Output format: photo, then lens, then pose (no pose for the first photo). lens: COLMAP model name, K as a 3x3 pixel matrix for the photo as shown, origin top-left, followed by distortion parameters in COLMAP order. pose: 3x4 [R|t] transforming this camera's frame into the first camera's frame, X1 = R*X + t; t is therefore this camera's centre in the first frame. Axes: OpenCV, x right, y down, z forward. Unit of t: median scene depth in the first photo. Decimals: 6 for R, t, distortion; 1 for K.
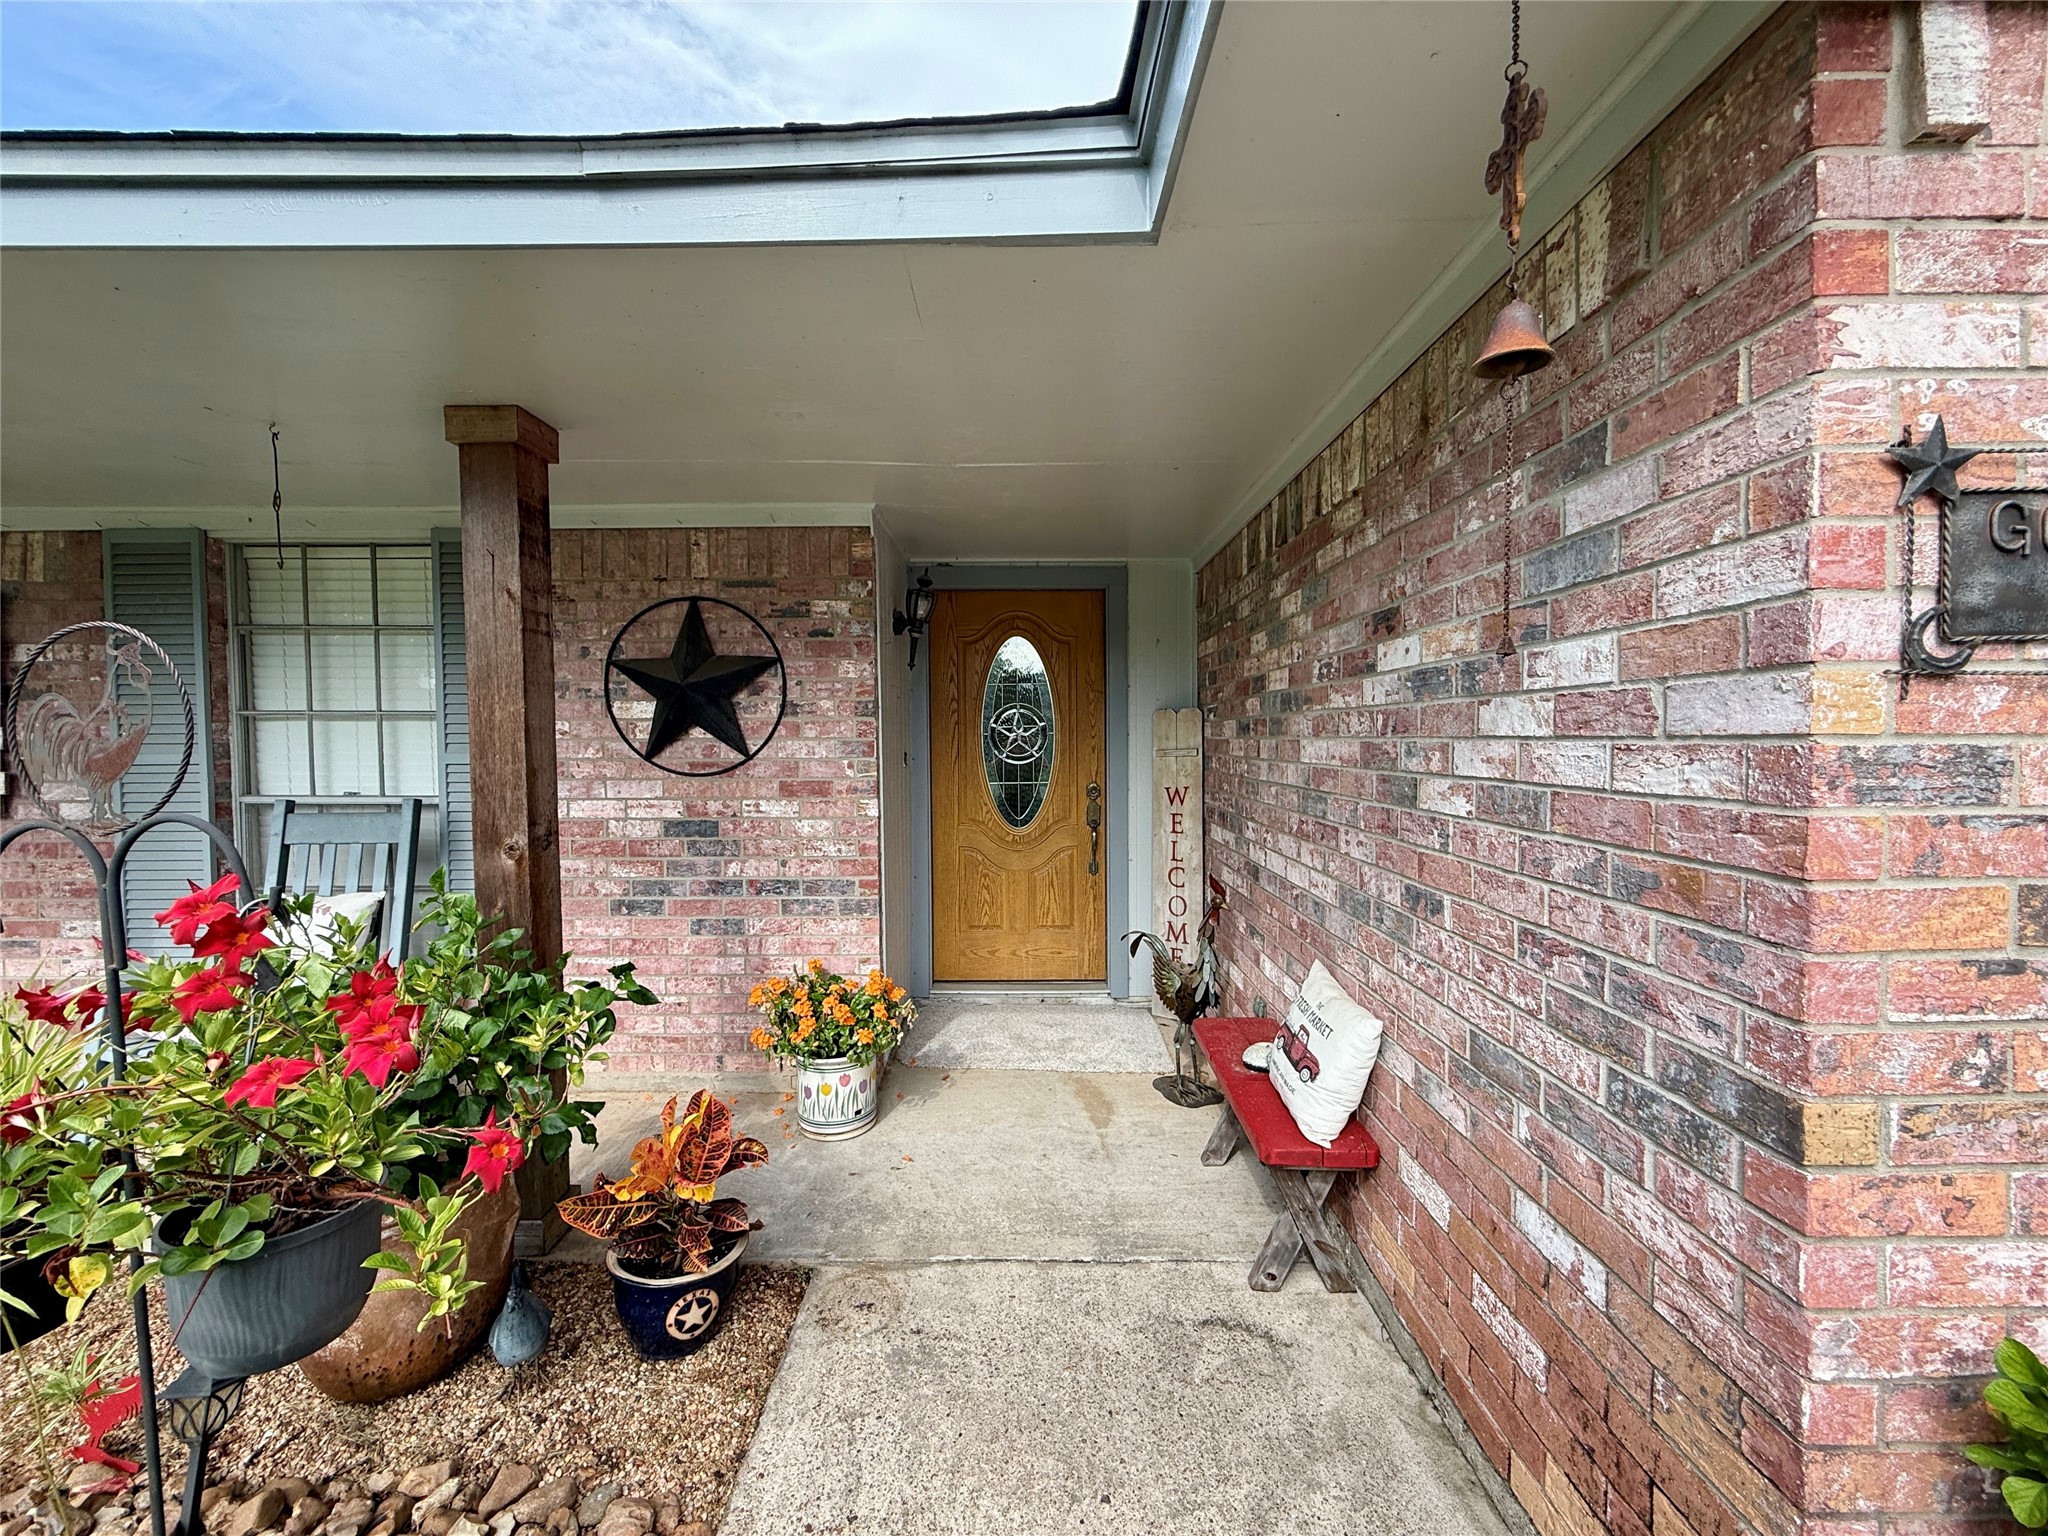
lens RADIAL K [[820.1, 0, 1016.1], [0, 820.1, 767.3], [0, 0, 1]] dist [0.000379, 0.000315]
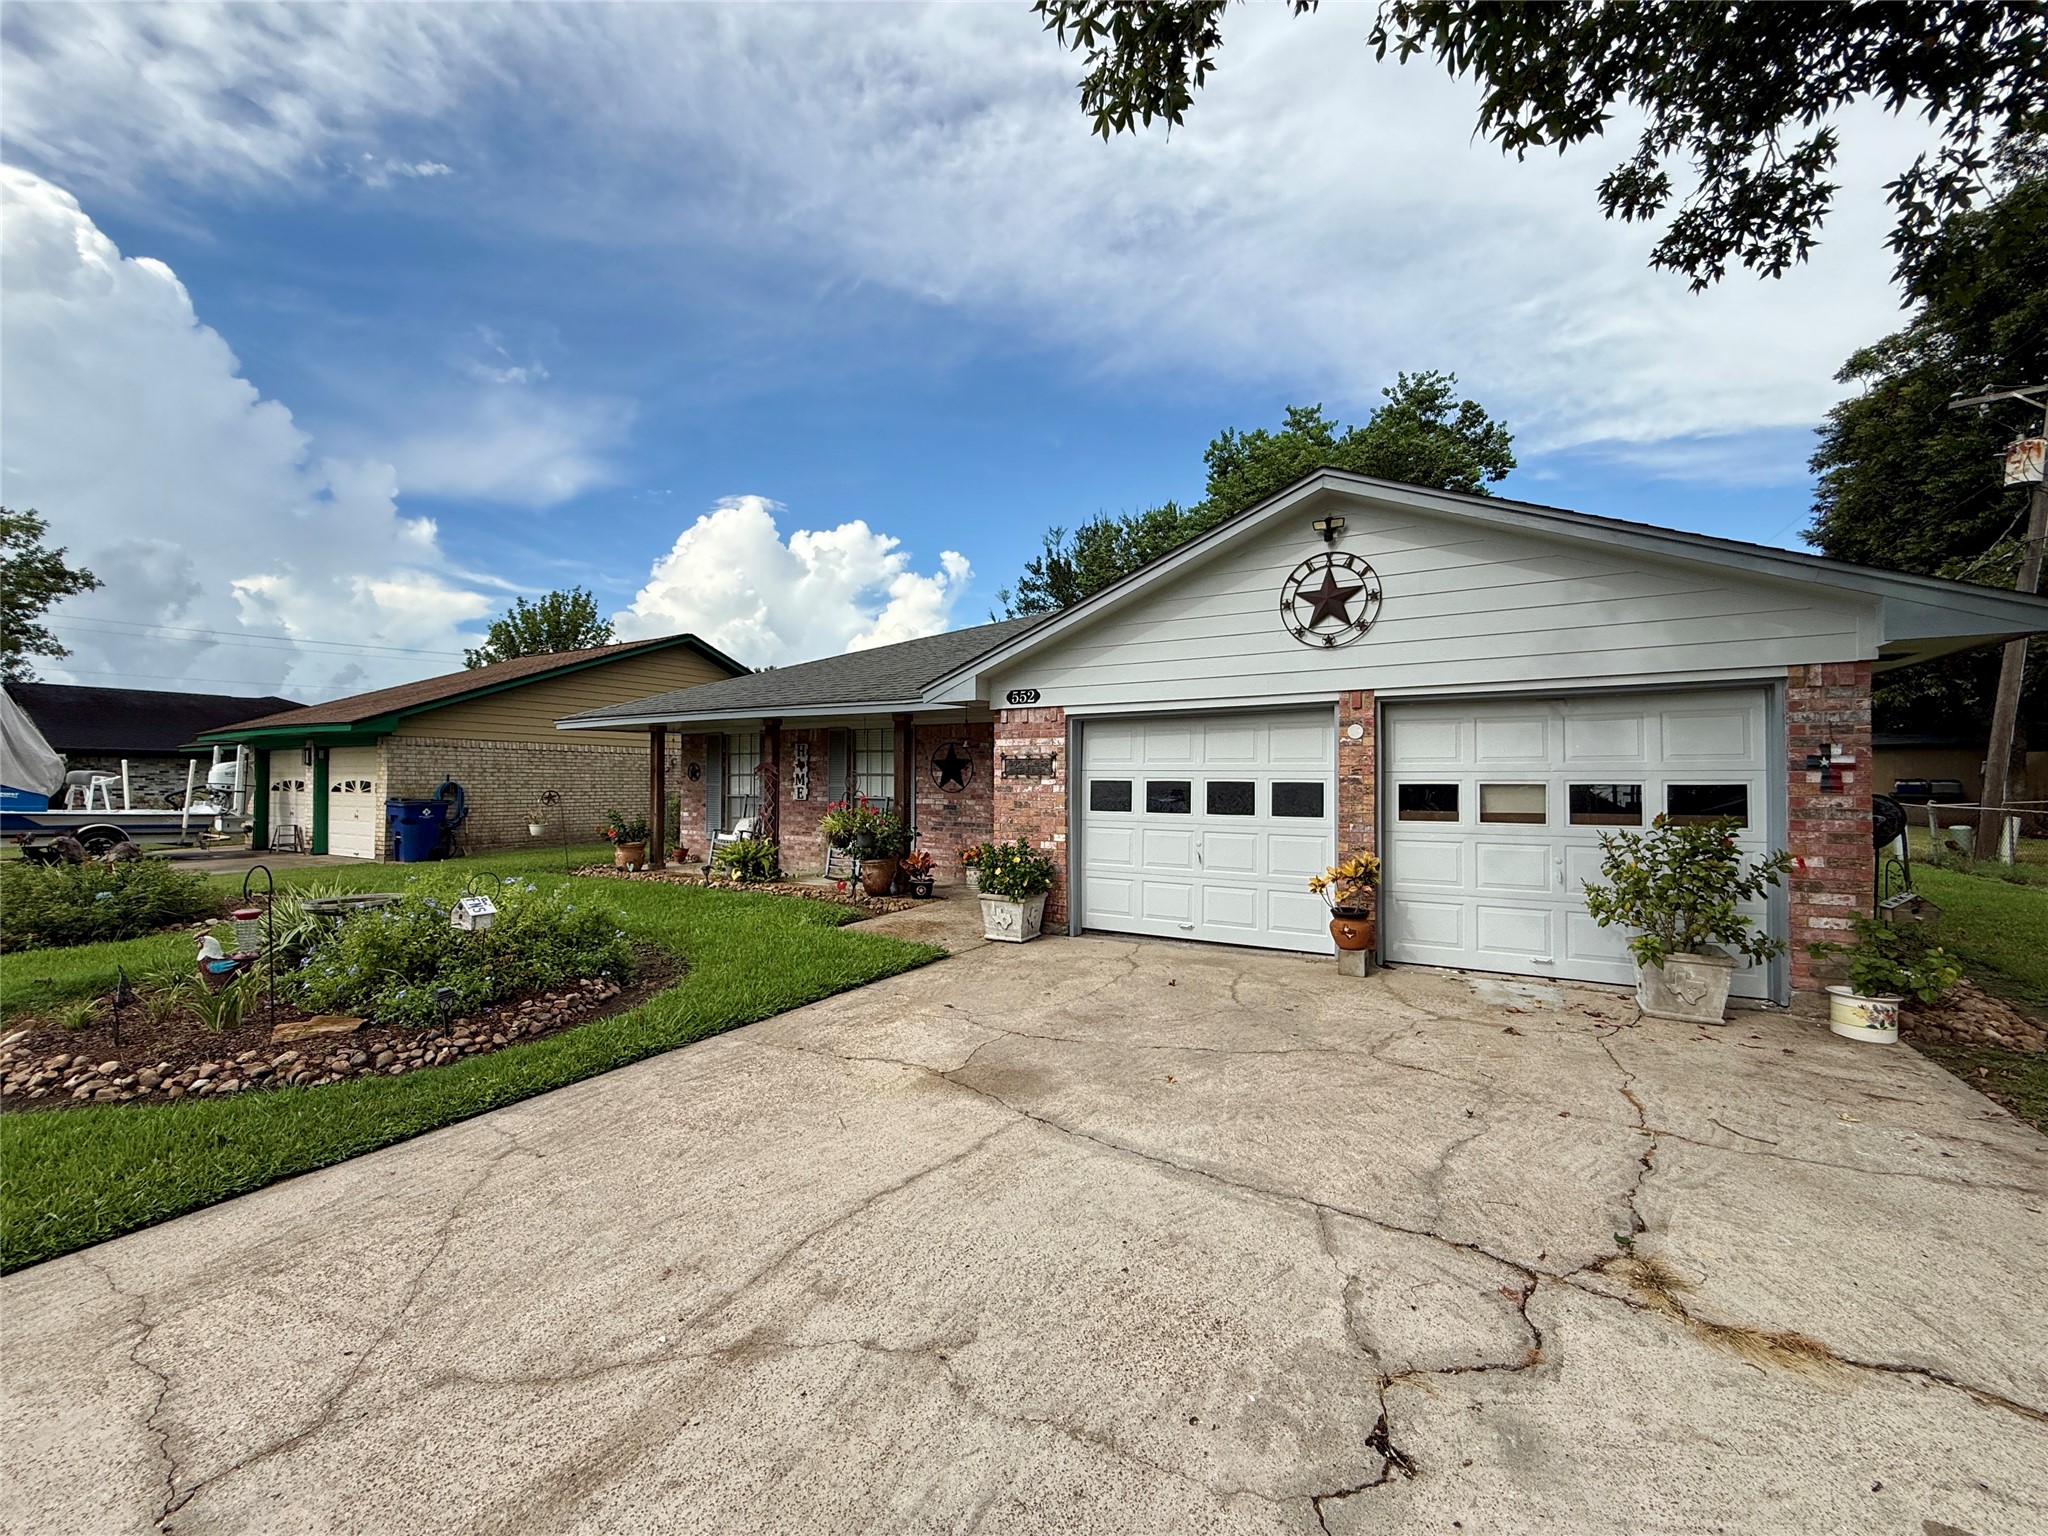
lens RADIAL K [[820.1, 0, 1016.1], [0, 820.1, 767.3], [0, 0, 1]] dist [0.000379, 0.000315]
pose [[0.868573, 0.001451, -0.495560, 1.628543], [-0.025187, 0.998832, -0.041222, 0.040315], [0.494921, 0.048286, 0.867595, -1.967865]]
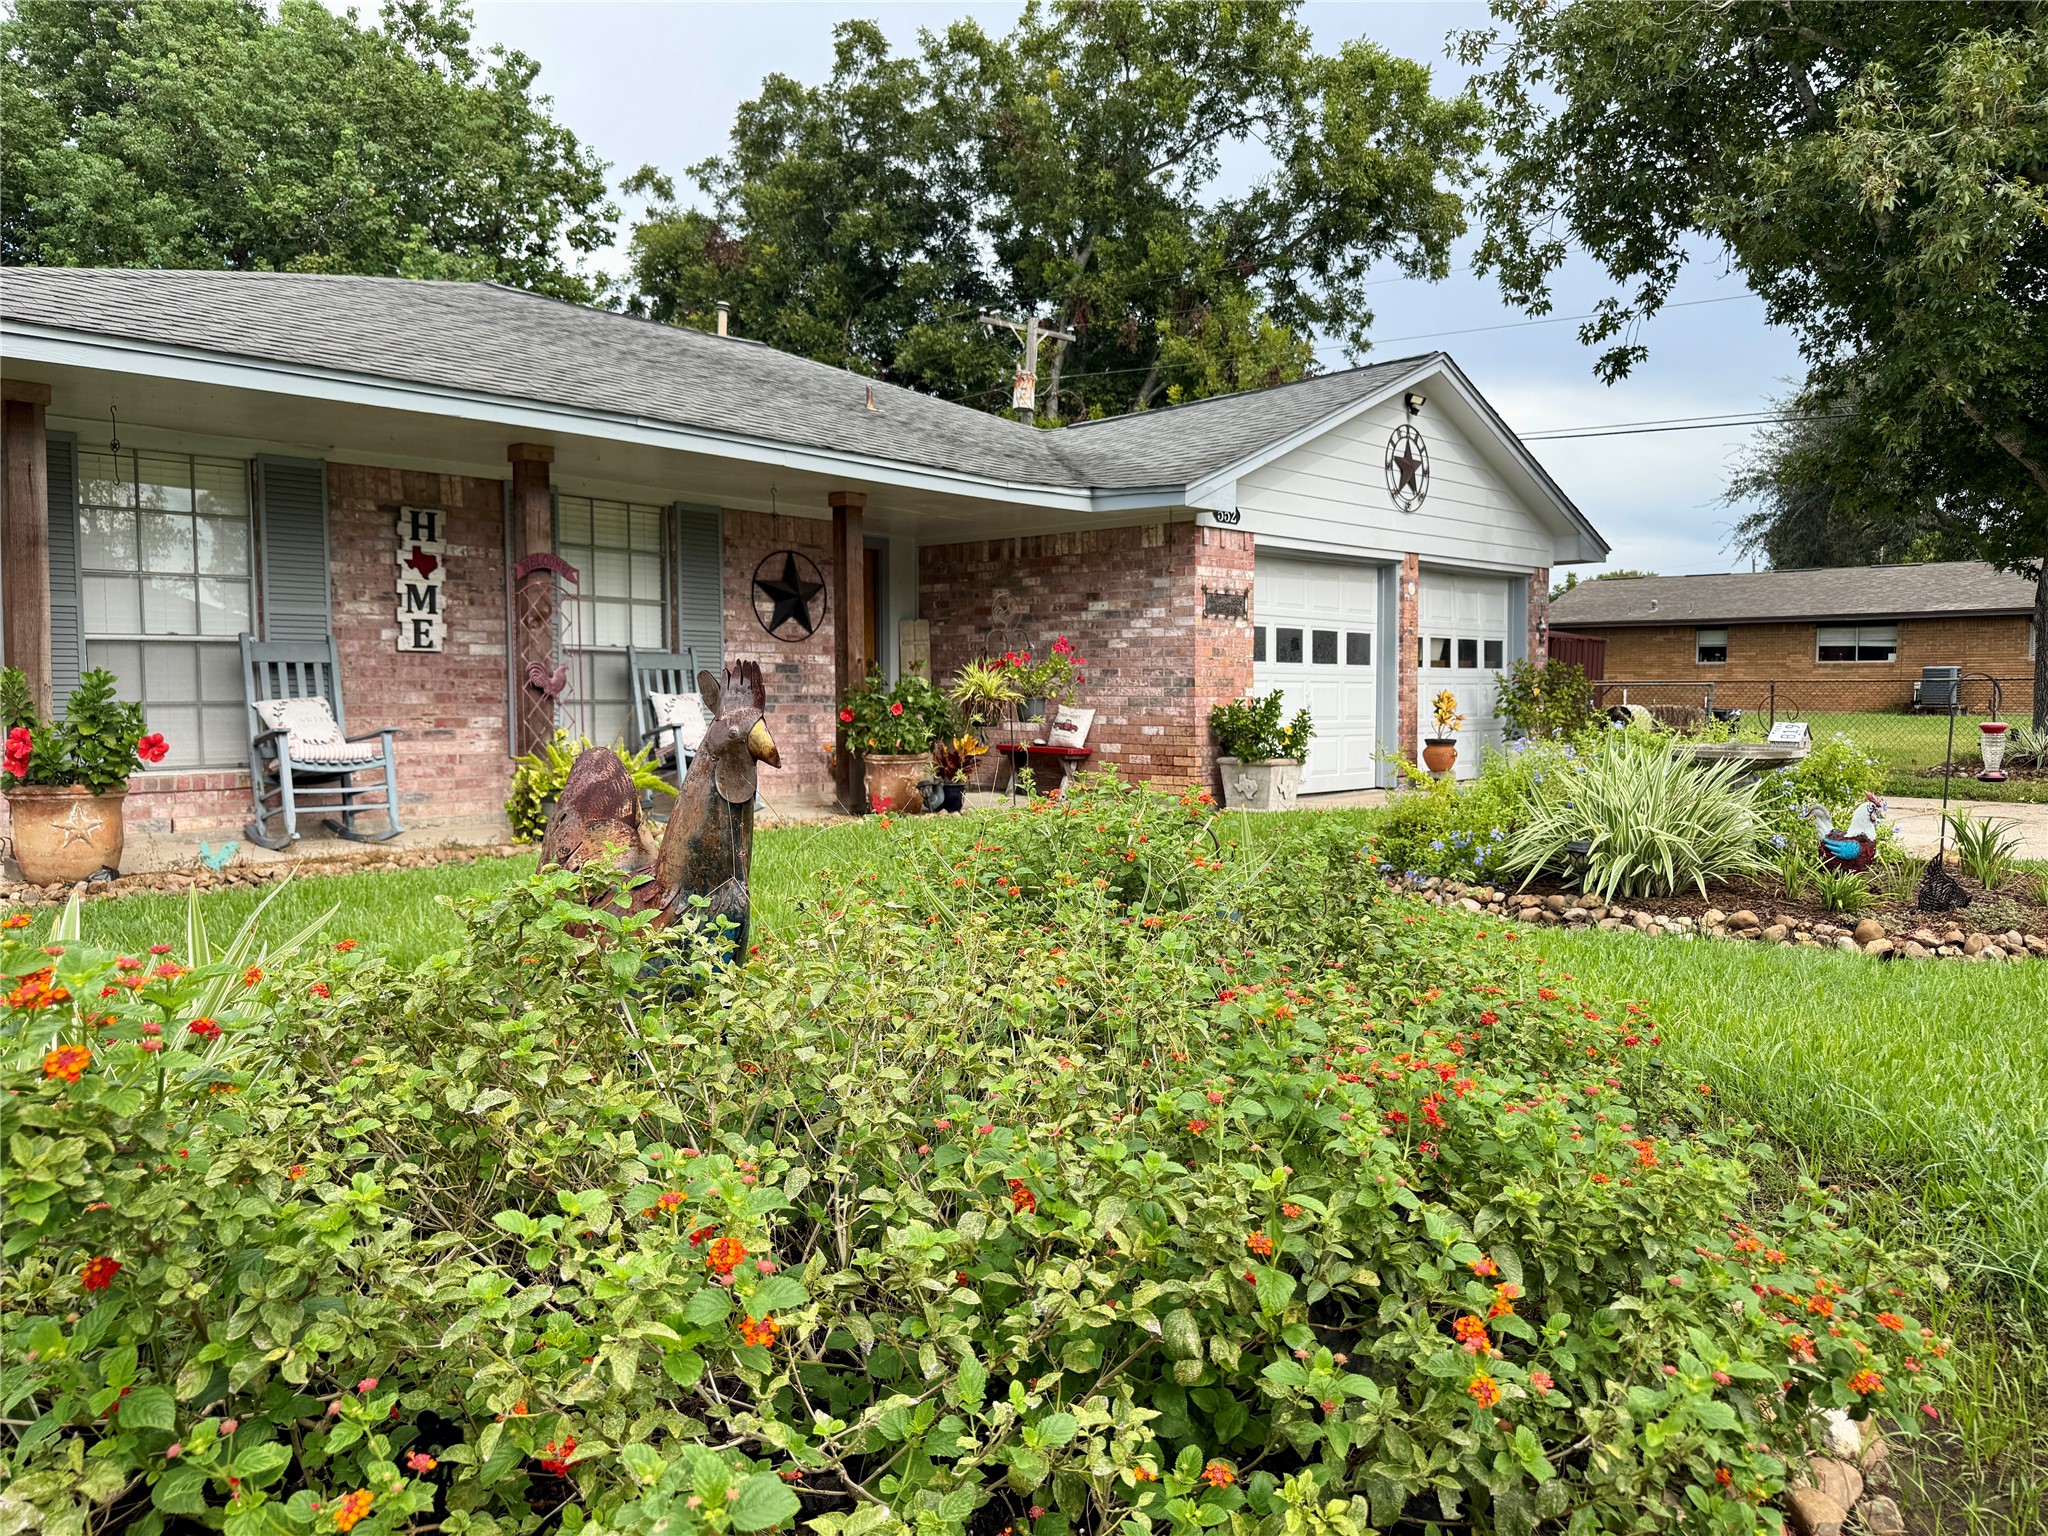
lens RADIAL K [[1430.1, 0, 1036.9], [0, 1430.1, 770.0], [0, 0, 1]] dist [0.182495, -0.397146]
pose [[0.674979, -0.033262, 0.737087, -2.573891], [0.018478, 0.999432, 0.028179, 0.234674], [-0.737606, -0.005400, 0.675210, -1.796566]]
